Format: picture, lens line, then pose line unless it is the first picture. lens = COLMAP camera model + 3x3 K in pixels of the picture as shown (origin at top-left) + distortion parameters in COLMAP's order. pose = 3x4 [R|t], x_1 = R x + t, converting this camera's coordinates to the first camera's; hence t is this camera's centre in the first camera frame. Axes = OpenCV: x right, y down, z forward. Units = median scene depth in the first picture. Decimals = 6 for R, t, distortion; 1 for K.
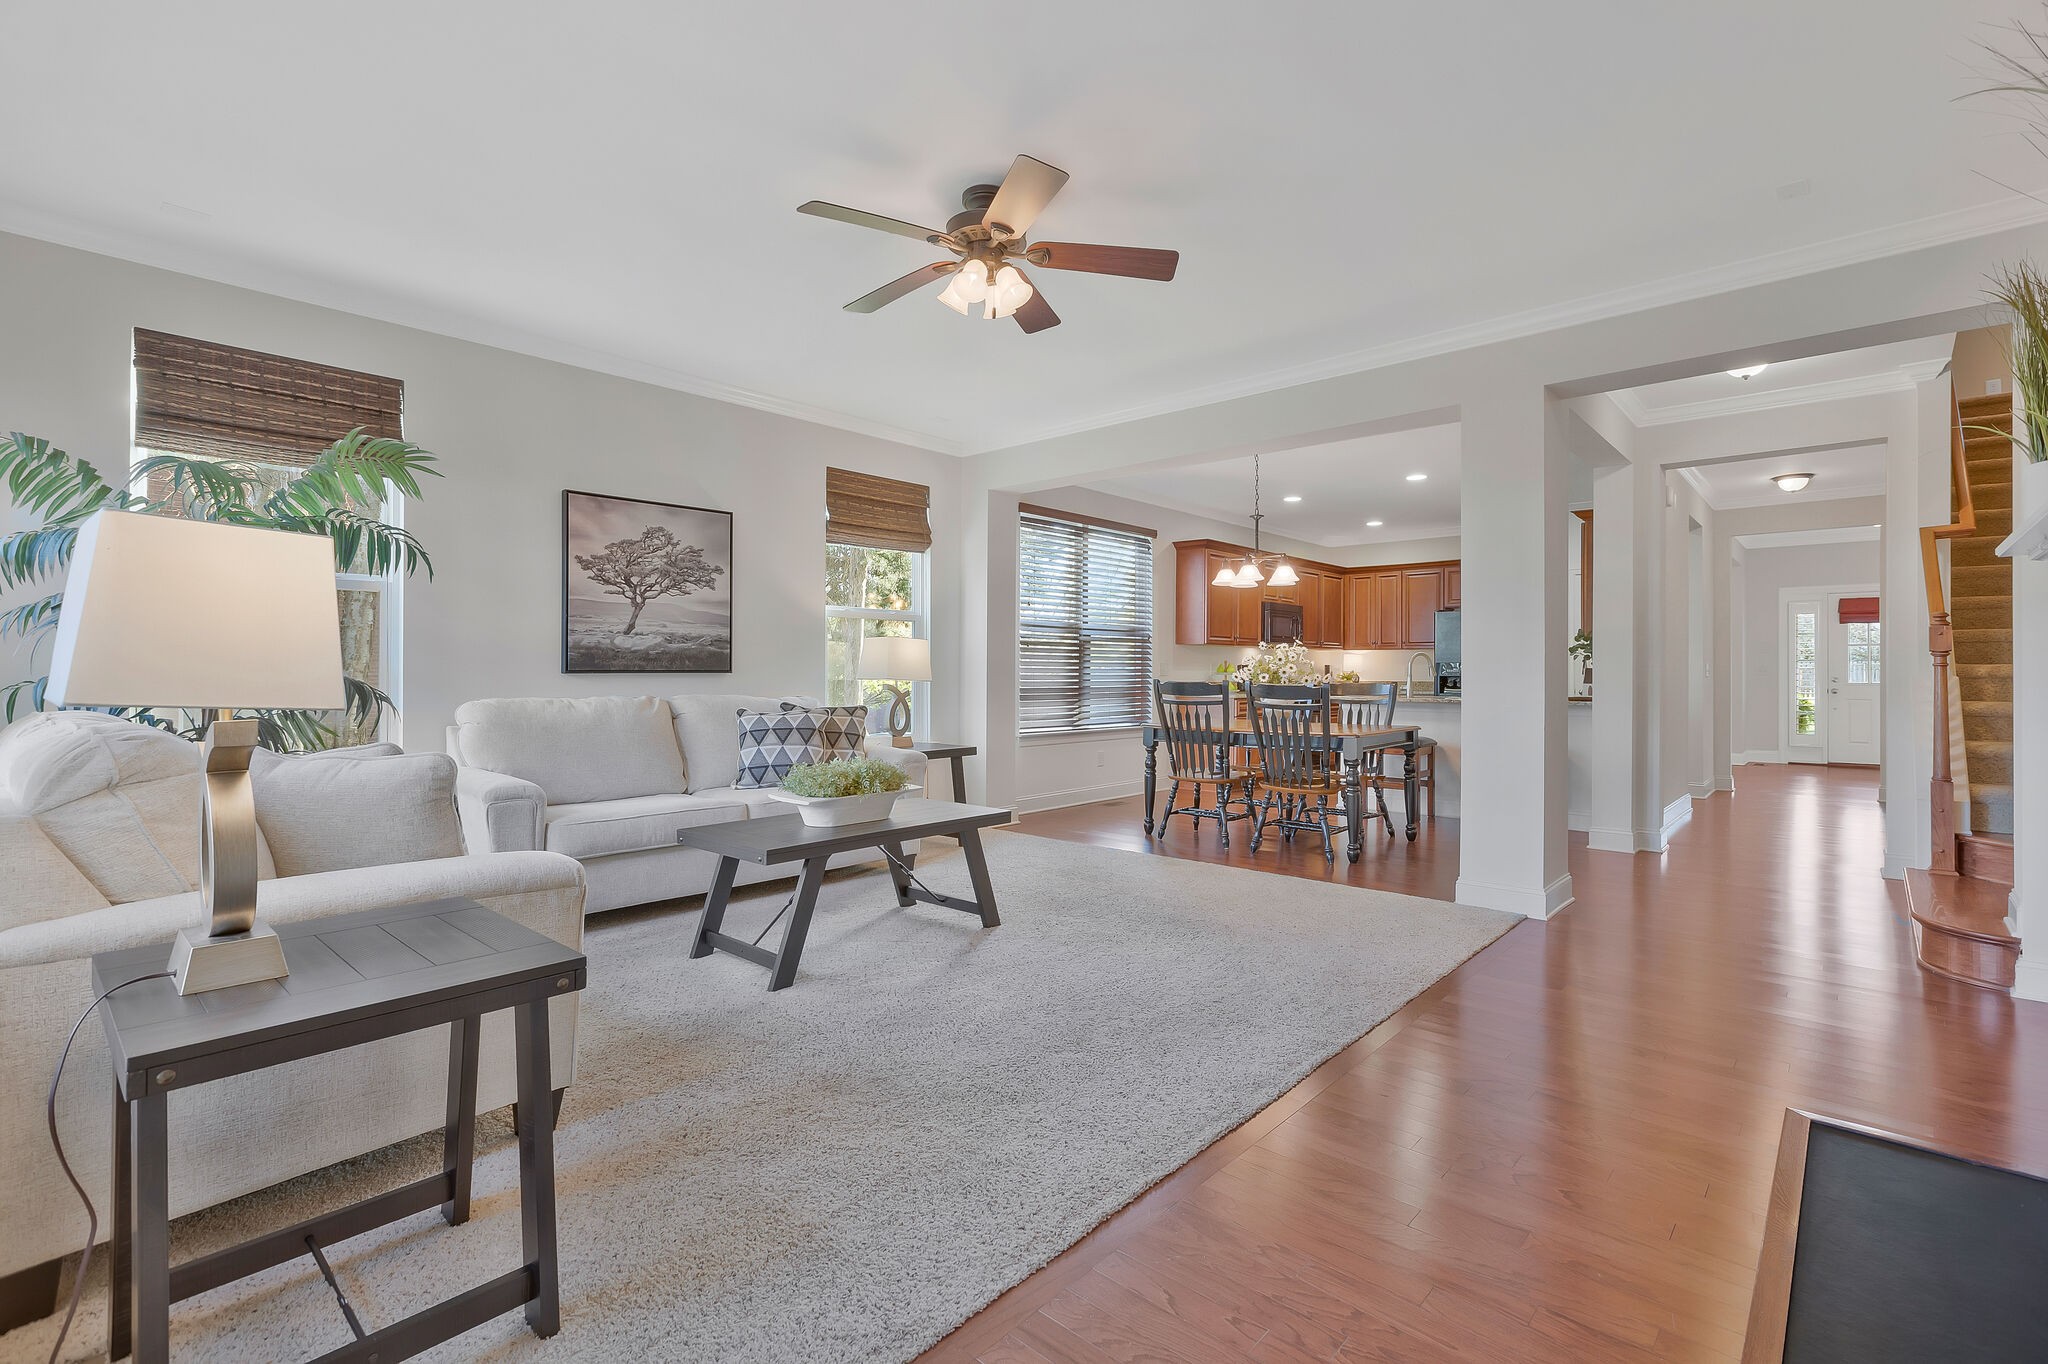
lens RADIAL K [[927.1, 0, 1027.6], [0, 927.1, 672.0], [0, 0, 1]] dist [0.002353, 0.000756]
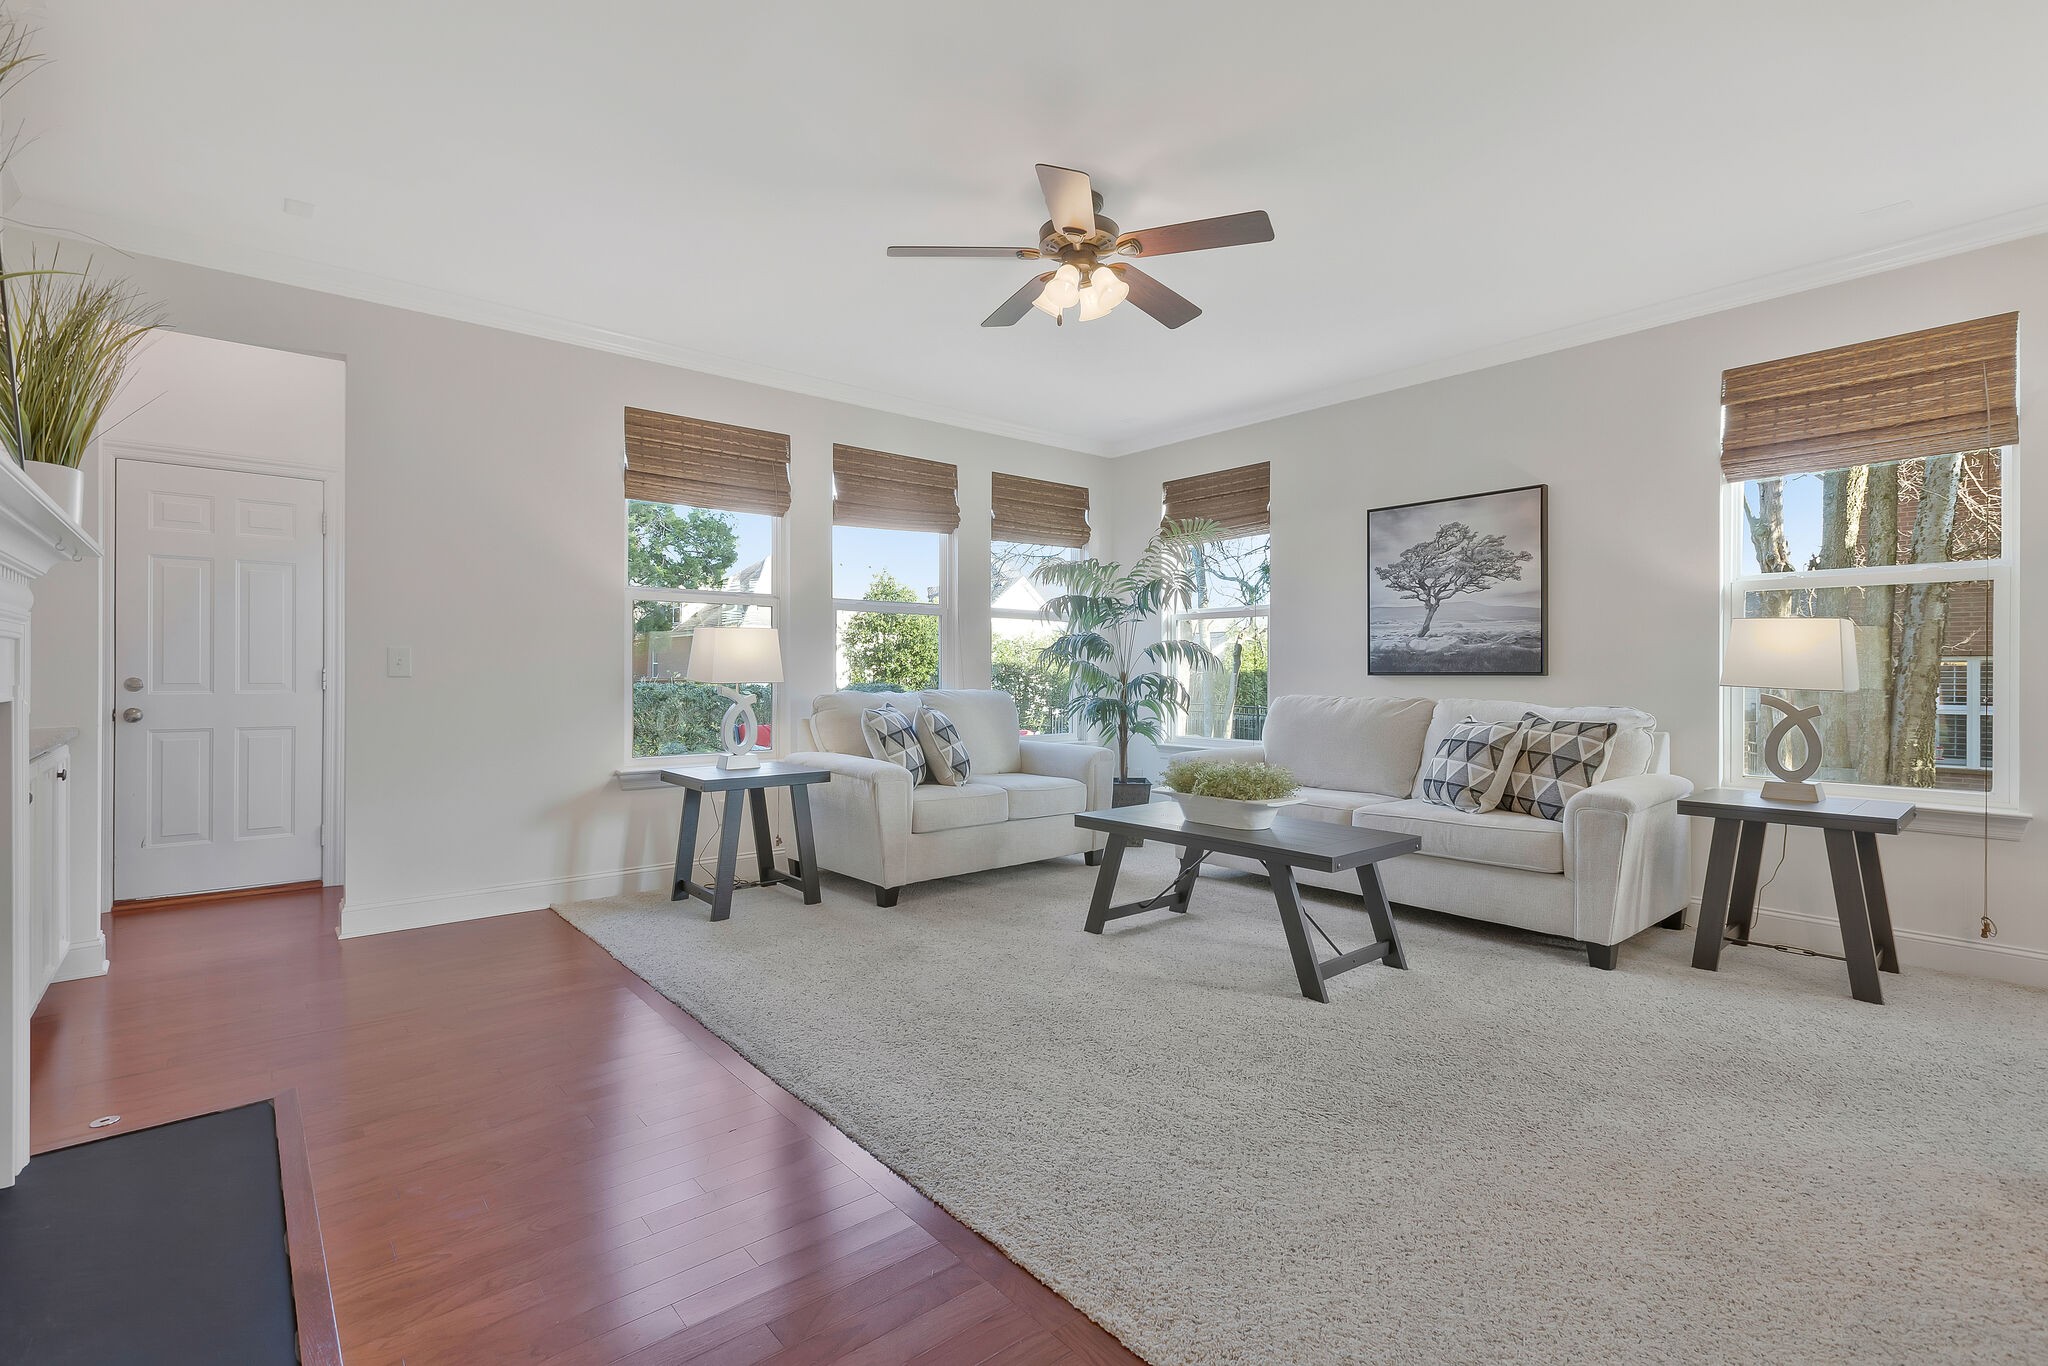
lens RADIAL K [[927.1, 0, 1021.9], [0, 927.1, 675.2], [0, 0, 1]] dist [0.002353, 0.000756]
pose [[-0.129777, 0.001099, -0.991543, 0.617623], [-0.003391, 0.999993, 0.001552, 0.001044], [0.991537, 0.003564, -0.129773, 0.689384]]
